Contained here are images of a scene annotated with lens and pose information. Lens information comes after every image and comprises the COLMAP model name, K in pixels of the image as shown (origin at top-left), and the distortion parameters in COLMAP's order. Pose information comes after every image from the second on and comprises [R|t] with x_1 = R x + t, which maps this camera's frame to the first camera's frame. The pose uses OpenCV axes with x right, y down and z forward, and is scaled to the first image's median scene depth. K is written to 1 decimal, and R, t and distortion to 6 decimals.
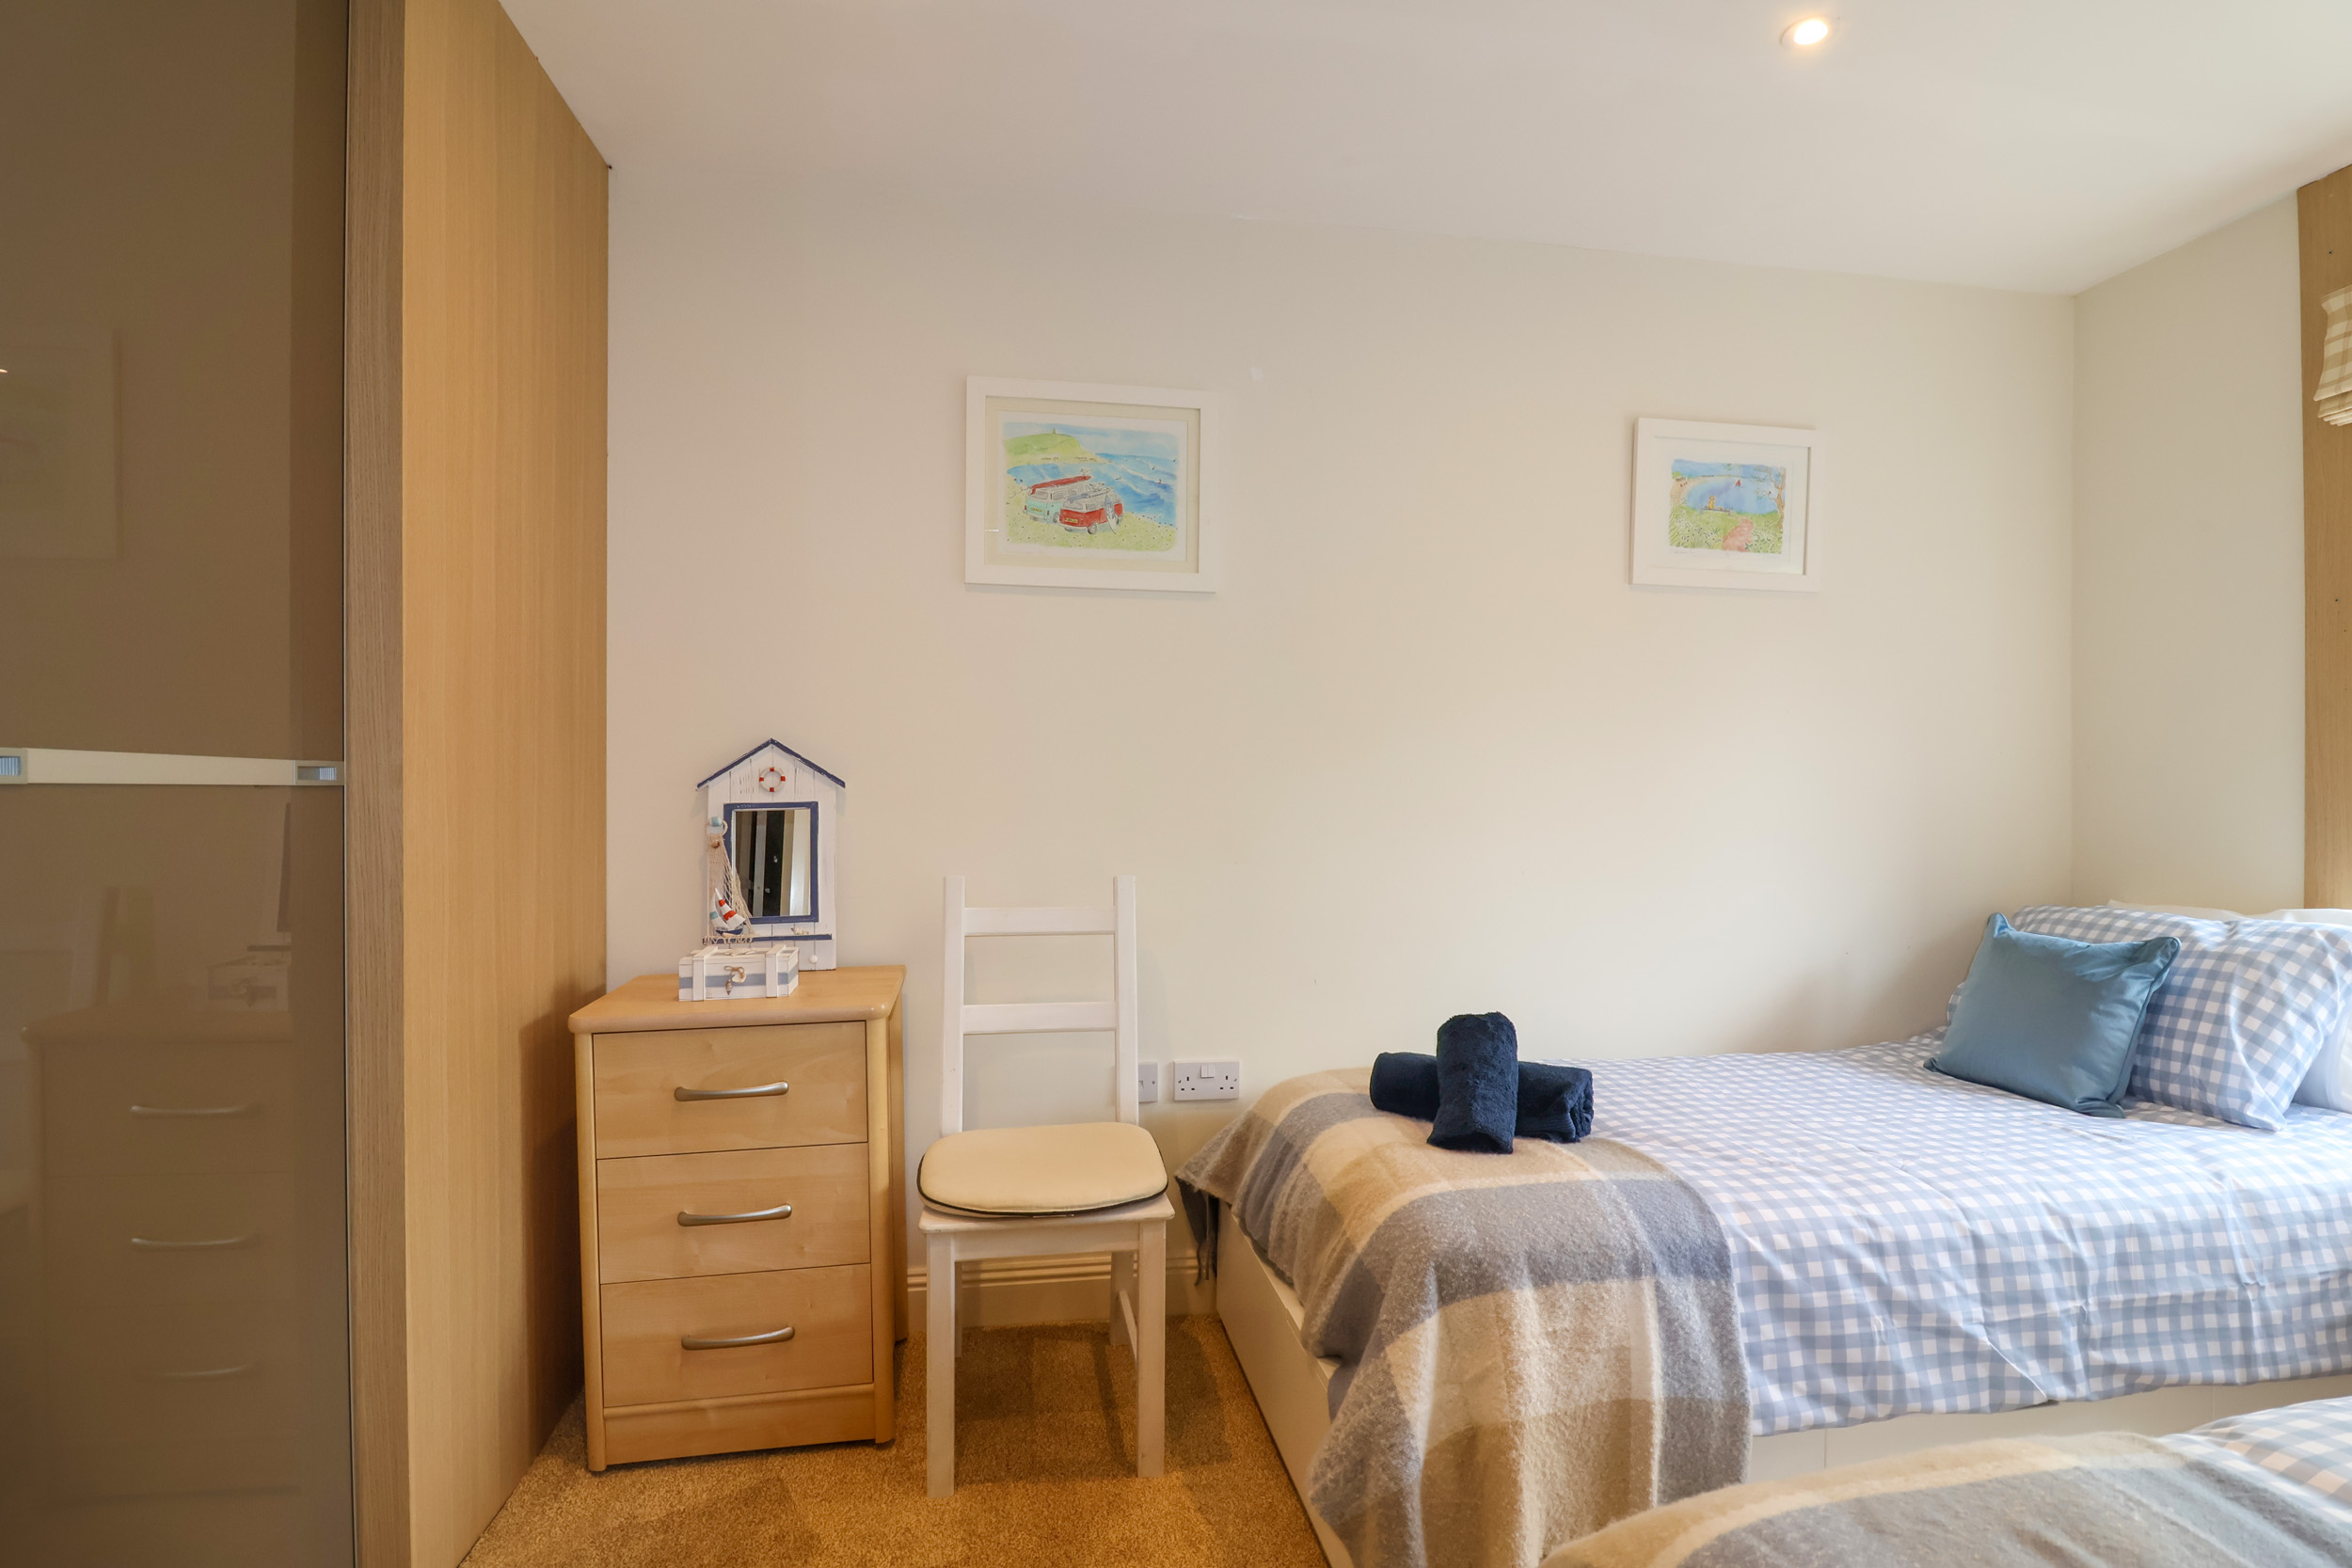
lens RADIAL K [[1149.8, 0, 1188.0], [0, 1149.8, 743.7], [0, 0, 1]] dist [-0.000675, -0.016698]
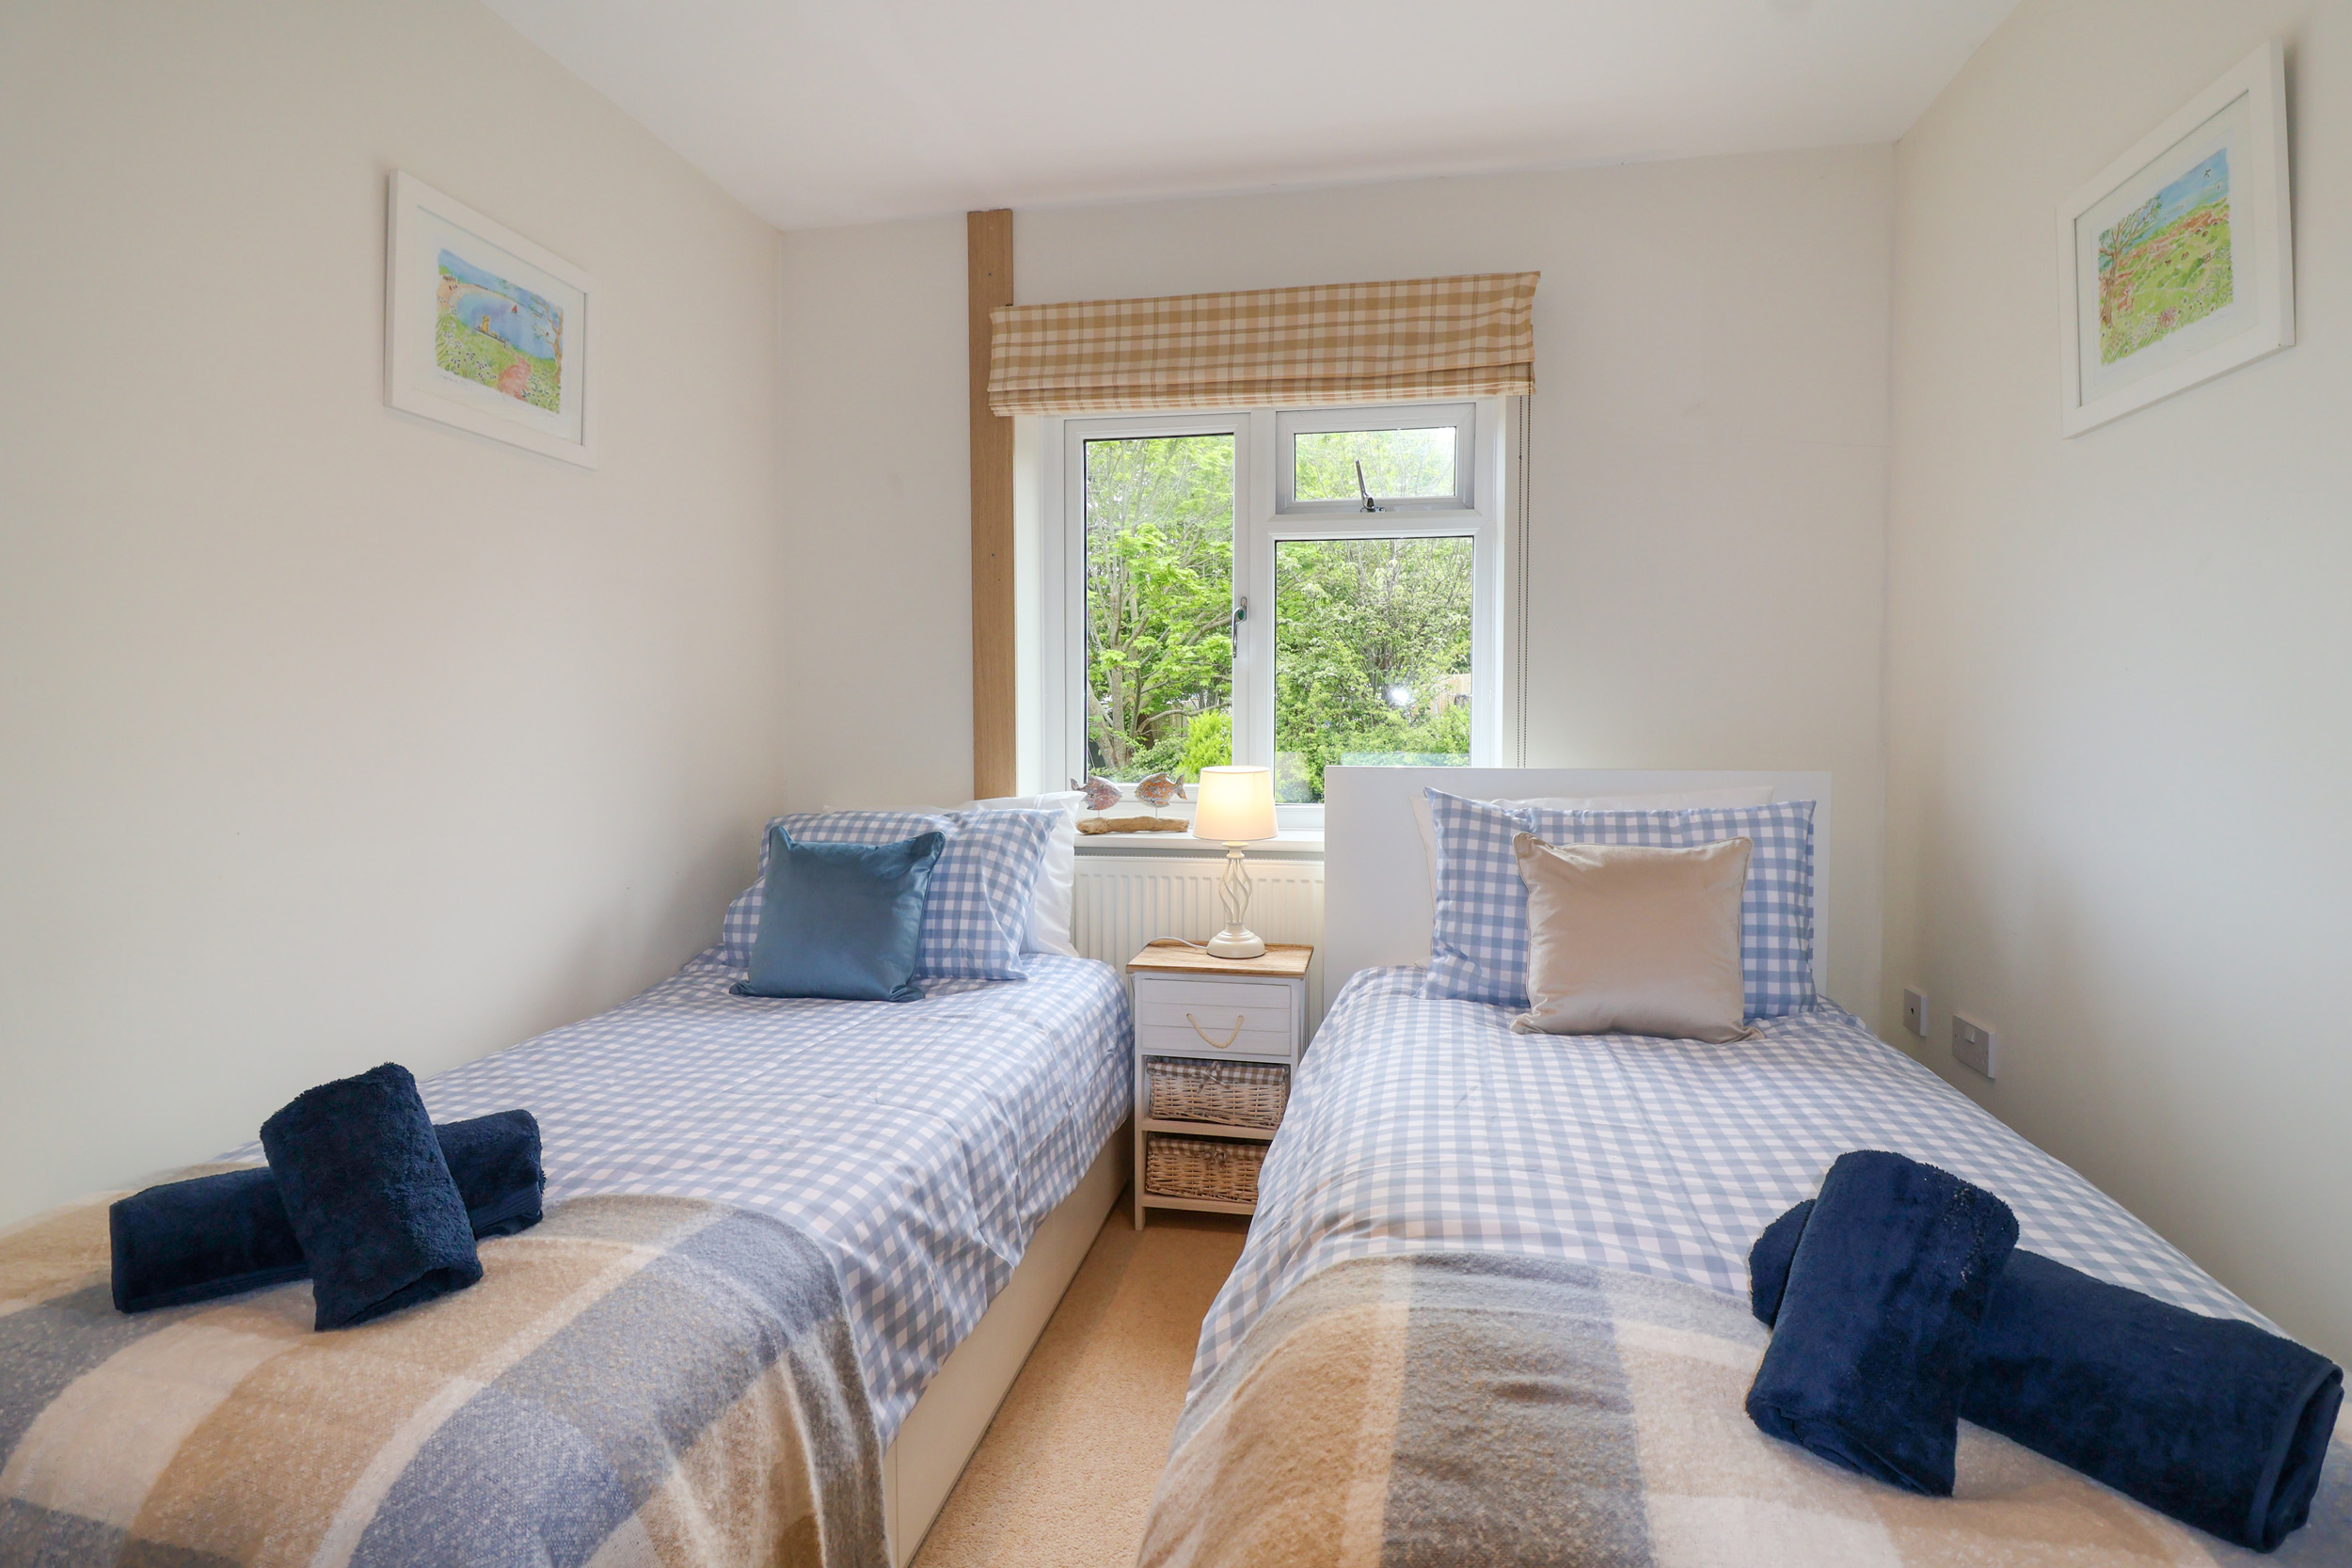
lens RADIAL K [[1149.8, 0, 1188.0], [0, 1149.8, 743.7], [0, 0, 1]] dist [-0.000675, -0.016698]
pose [[0.330247, -0.028153, 0.943475, -0.154784], [-0.034992, 0.998503, 0.042044, 0.026030], [-0.943246, -0.046899, 0.328767, 0.416314]]
